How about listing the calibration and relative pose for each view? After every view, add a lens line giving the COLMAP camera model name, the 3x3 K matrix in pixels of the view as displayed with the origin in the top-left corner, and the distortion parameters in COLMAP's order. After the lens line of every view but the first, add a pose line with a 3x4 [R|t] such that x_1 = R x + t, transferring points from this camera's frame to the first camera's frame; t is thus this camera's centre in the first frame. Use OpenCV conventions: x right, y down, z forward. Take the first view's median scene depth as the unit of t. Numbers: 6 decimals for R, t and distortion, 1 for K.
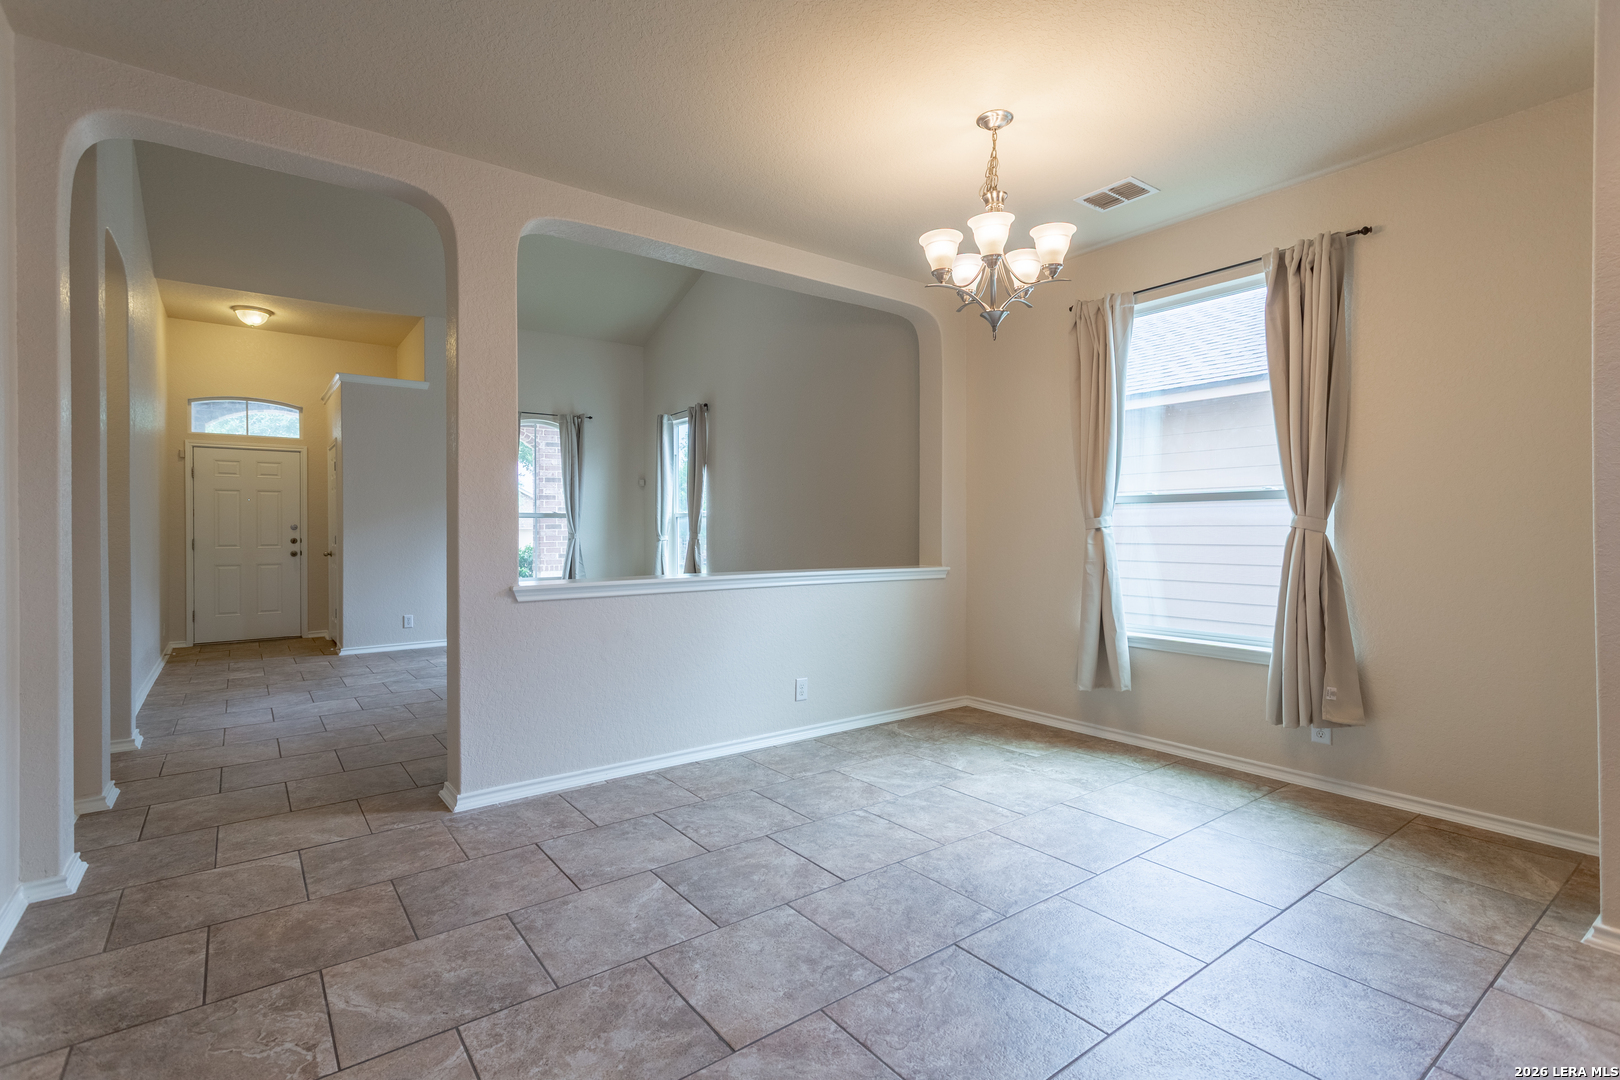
lens RADIAL K [[758.9, 0, 809.7], [0, 758.9, 532.3], [0, 0, 1]] dist [0.002782, 0.001548]
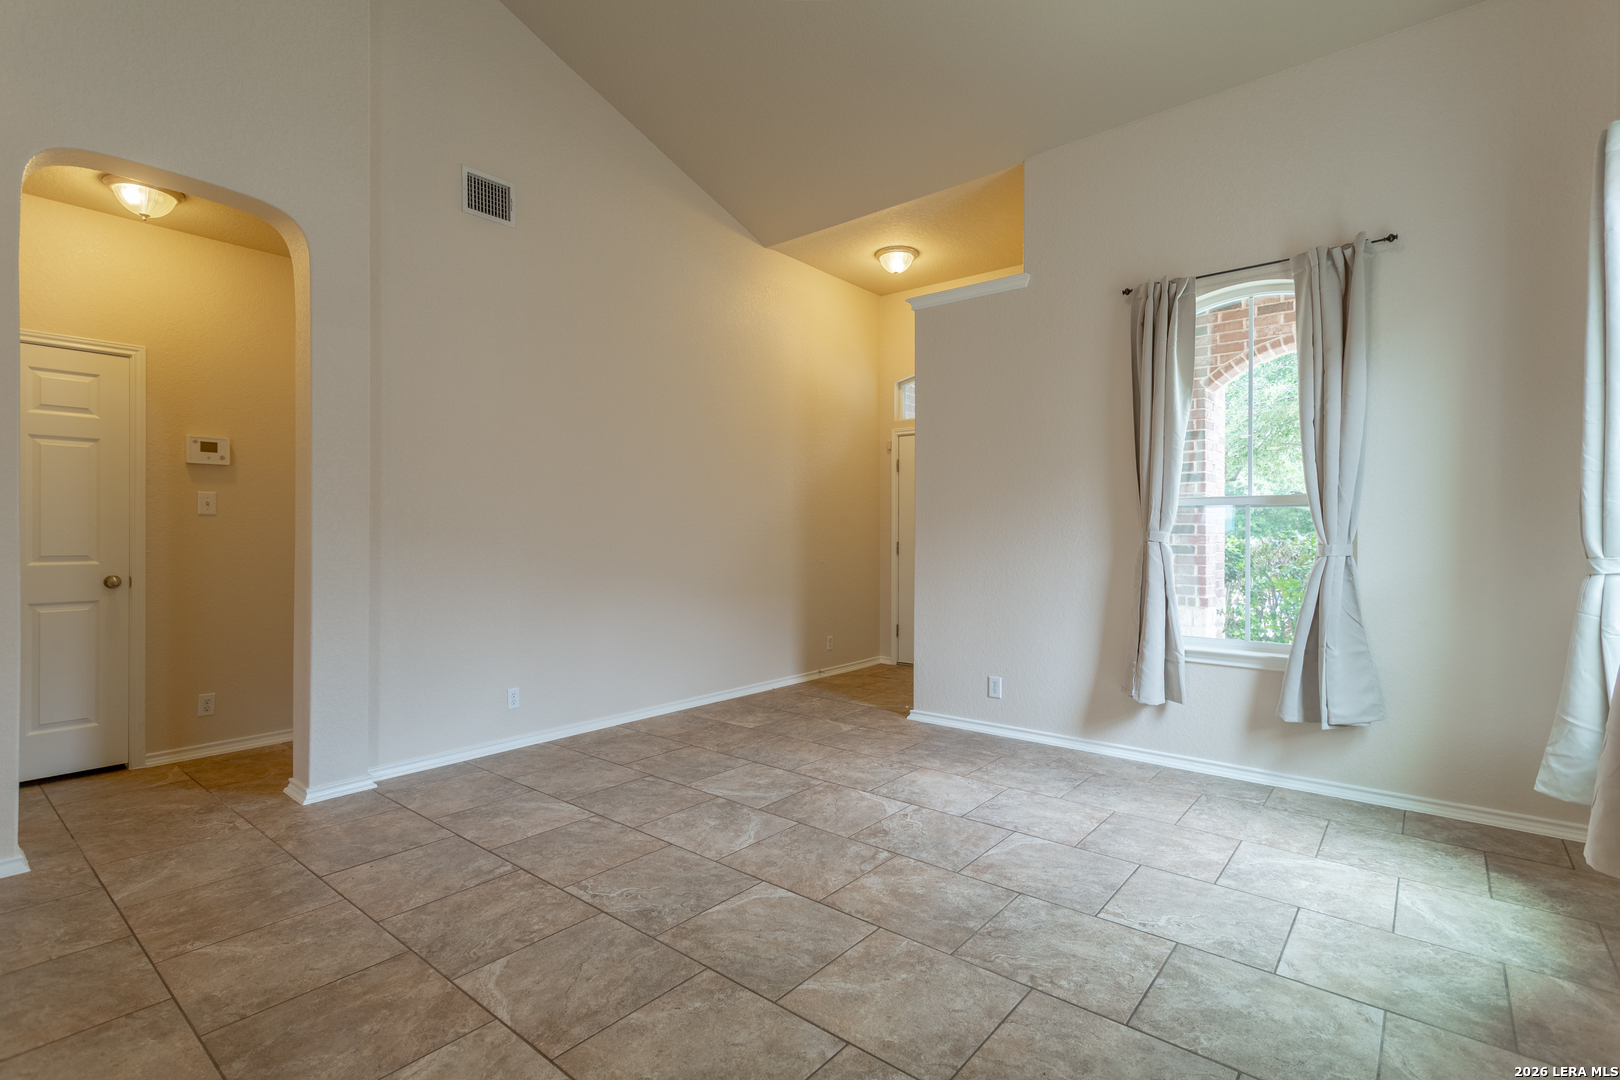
lens RADIAL K [[758.9, 0, 809.7], [0, 758.9, 532.3], [0, 0, 1]] dist [0.002782, 0.001548]
pose [[0.235916, 0.004116, -0.971765, 0.028199], [-0.005929, 0.999979, 0.002797, -0.009637], [0.971755, 0.005102, 0.235936, 1.608078]]
